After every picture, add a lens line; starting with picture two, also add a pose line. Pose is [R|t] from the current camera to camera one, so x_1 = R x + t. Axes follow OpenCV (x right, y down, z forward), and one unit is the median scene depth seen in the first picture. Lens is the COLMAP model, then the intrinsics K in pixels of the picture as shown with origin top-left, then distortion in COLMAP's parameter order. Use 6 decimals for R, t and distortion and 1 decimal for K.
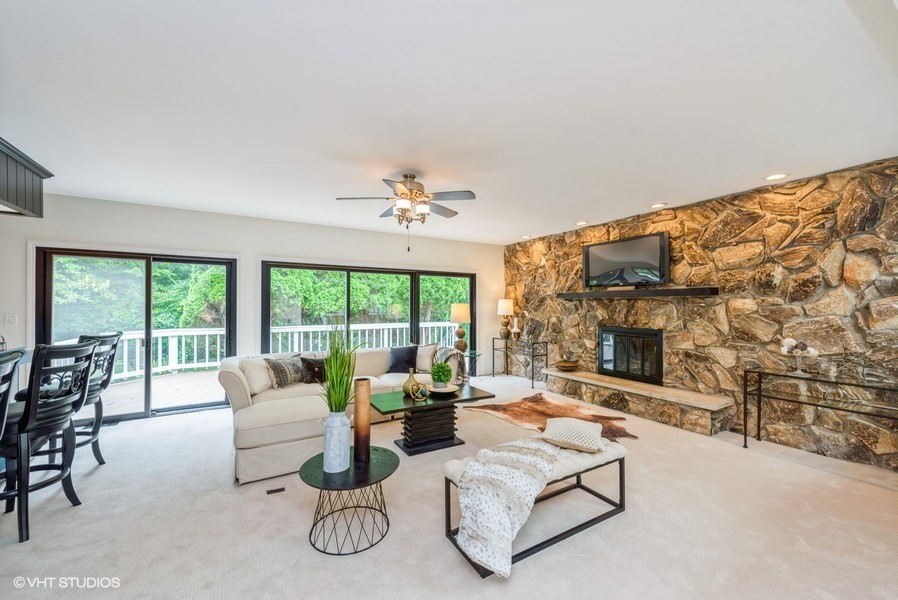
lens RADIAL K [[353.9, 0, 443.3], [0, 353.9, 303.9], [0, 0, 1]] dist [0.004345, -0.000289]
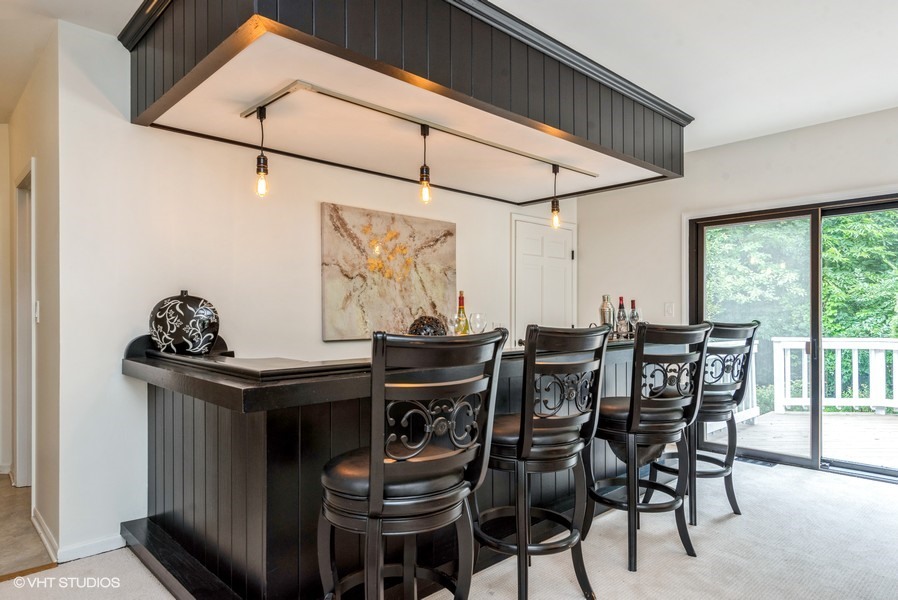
lens RADIAL K [[555.6, 0, 445.0], [0, 555.6, 309.9], [0, 0, 1]] dist [0.005941, -0.000870]
pose [[0.227062, -0.005222, -0.973866, -0.067458], [0.004876, 0.999979, -0.004225, 0.091519], [0.973868, -0.003790, 0.227083, 0.319161]]
